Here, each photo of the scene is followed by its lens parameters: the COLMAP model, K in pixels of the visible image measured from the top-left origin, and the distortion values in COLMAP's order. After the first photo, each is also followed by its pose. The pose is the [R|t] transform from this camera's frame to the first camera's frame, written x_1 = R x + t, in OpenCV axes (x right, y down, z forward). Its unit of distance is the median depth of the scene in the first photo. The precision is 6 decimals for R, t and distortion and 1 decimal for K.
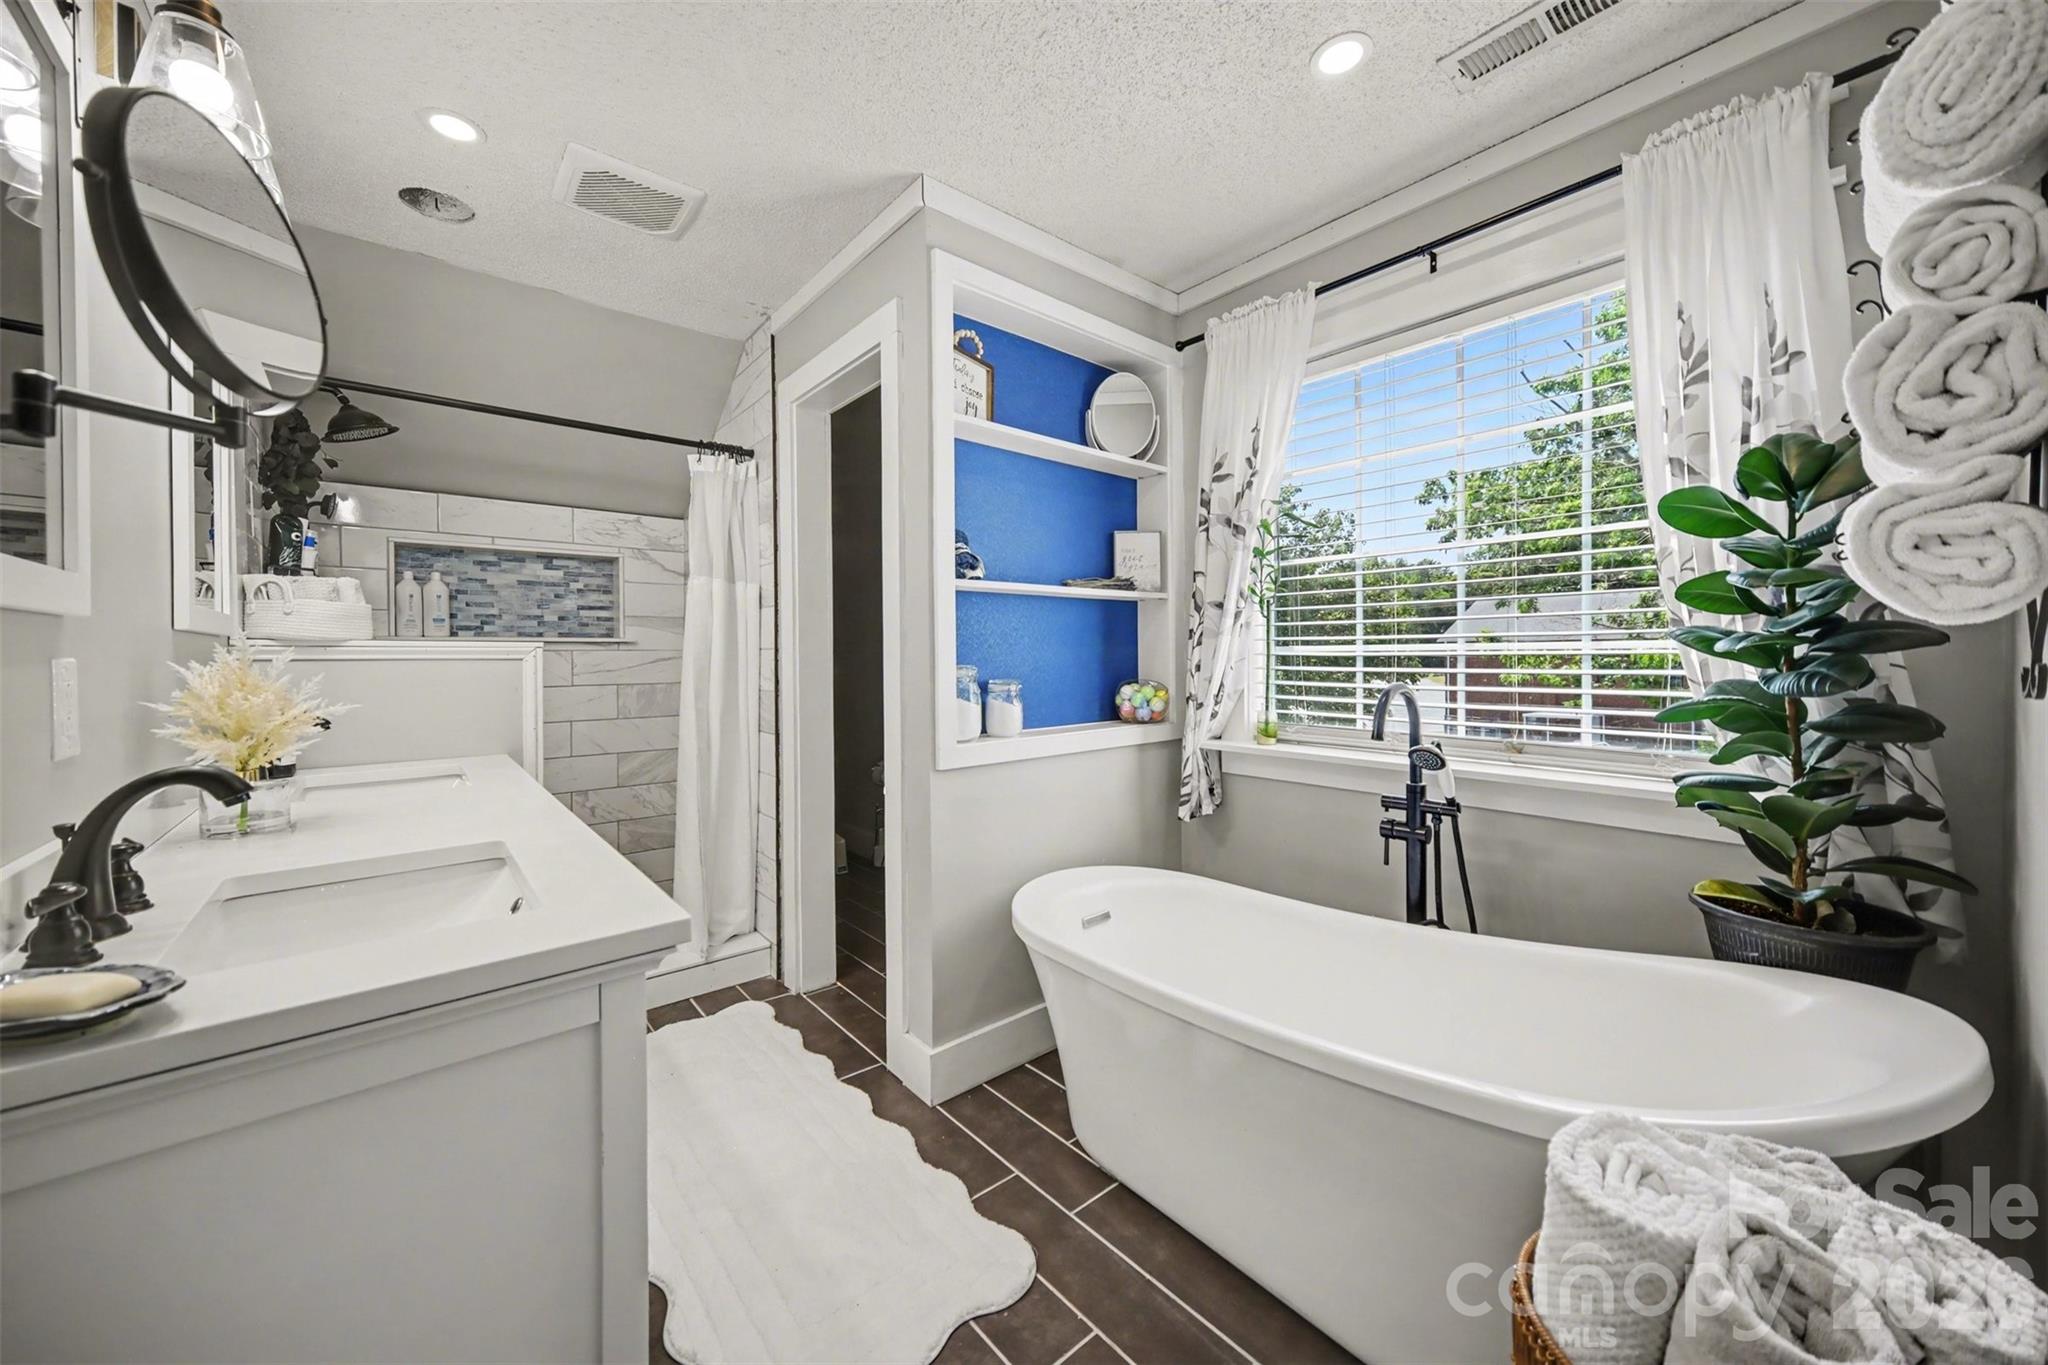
lens RADIAL K [[736.1, 0, 1032.2], [0, 736.1, 668.8], [0, 0, 1]] dist [0.003691, 0.000395]
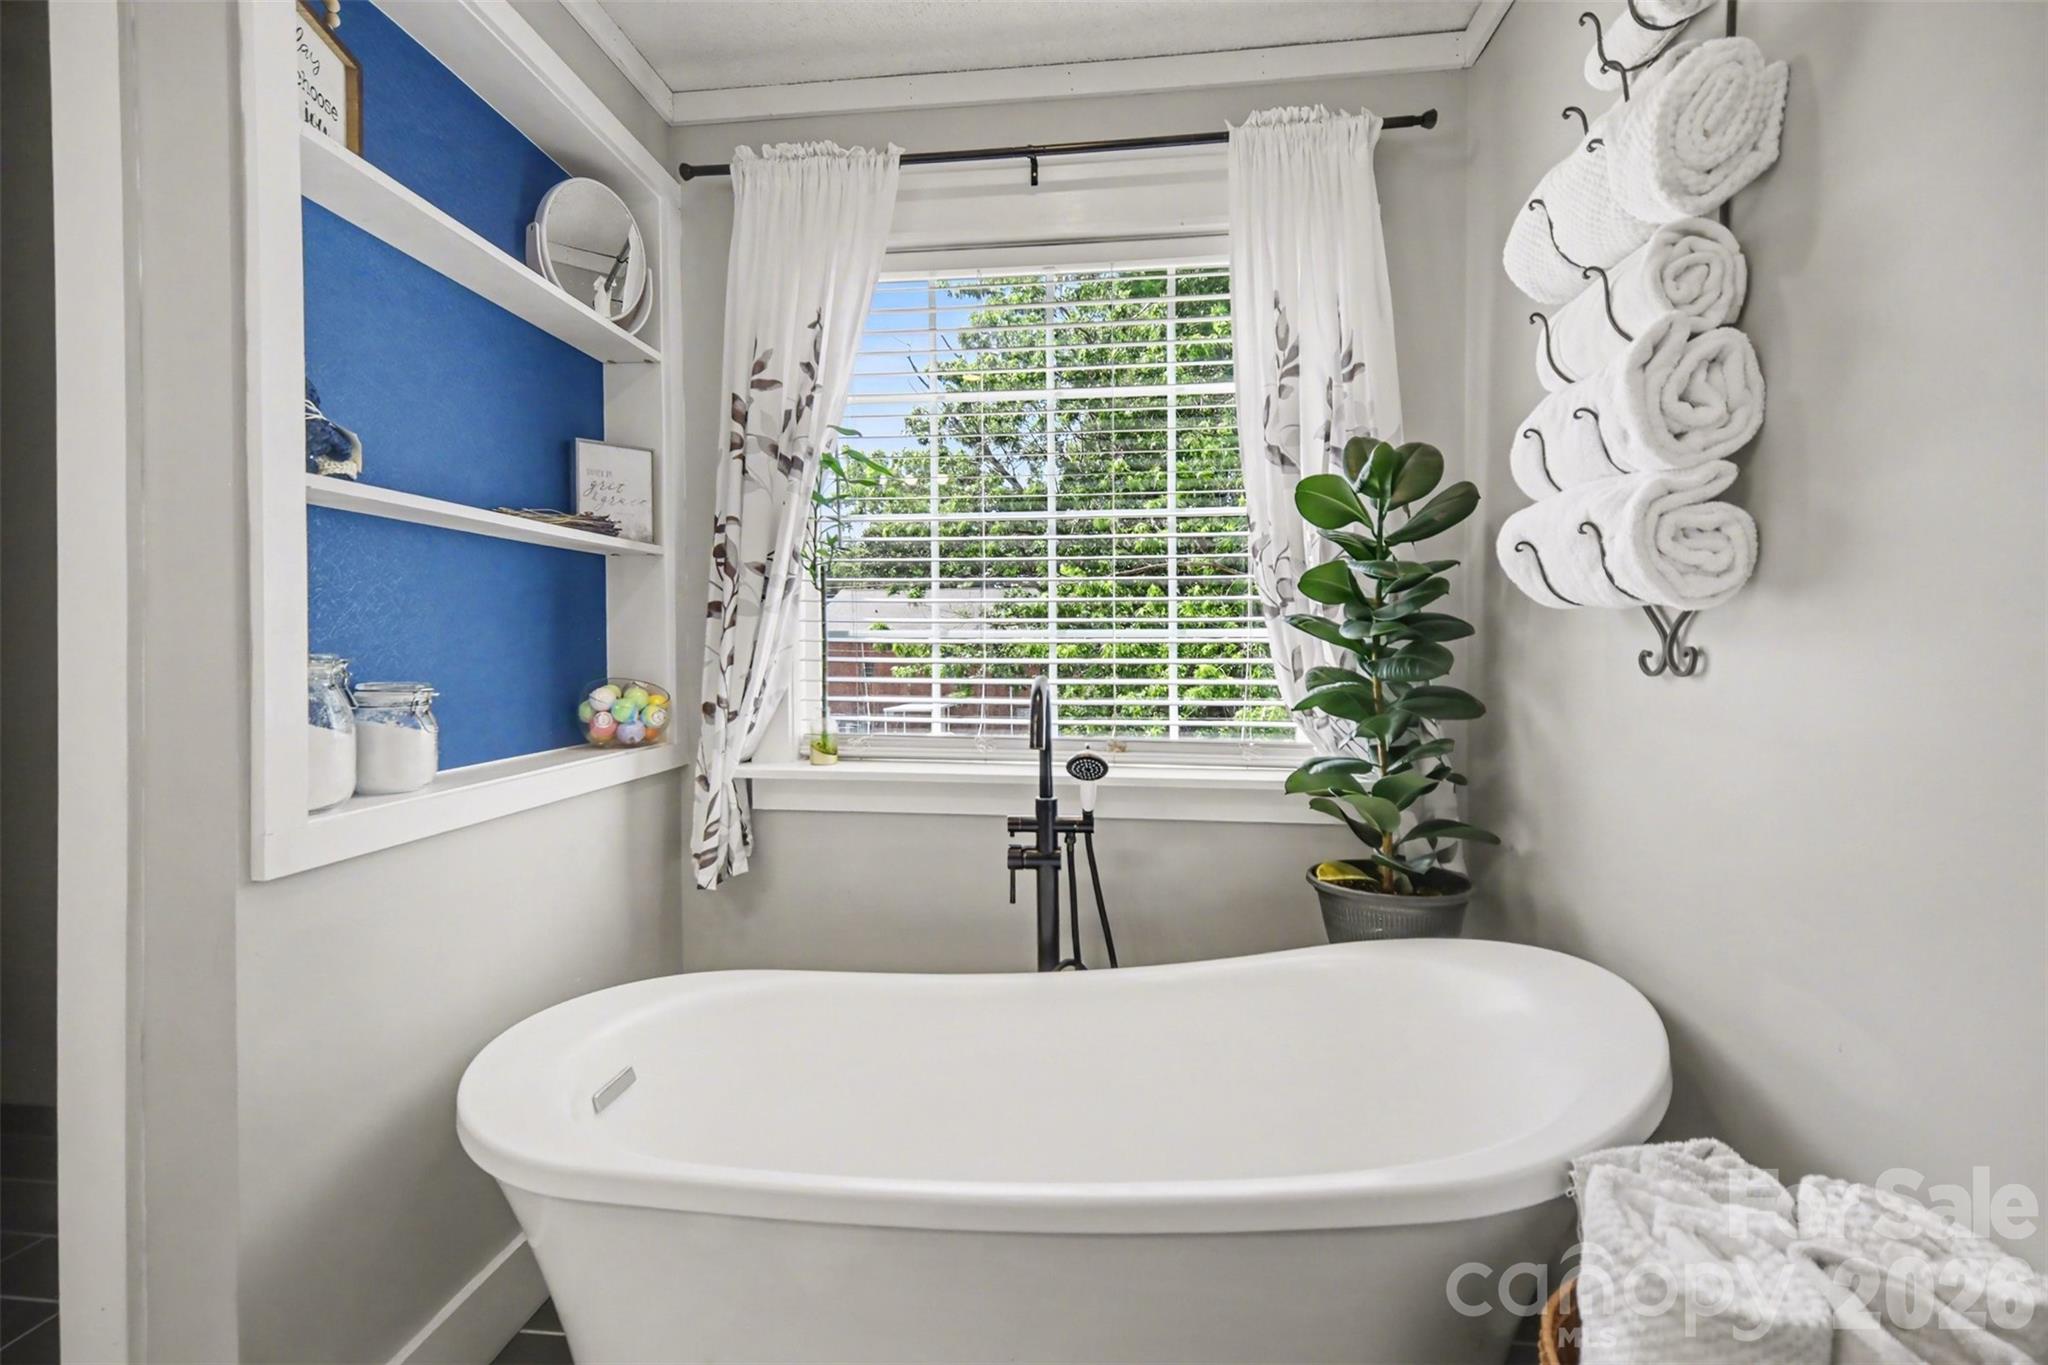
lens RADIAL K [[892.7, 0, 1020.5], [0, 892.7, 663.7], [0, 0, 1]] dist [0.016626, 0.002988]
pose [[0.740056, -0.005476, 0.672523, -0.149697], [0.006643, 0.999978, 0.000832, 0.004462], [-0.672512, 0.003852, 0.740076, 0.250502]]
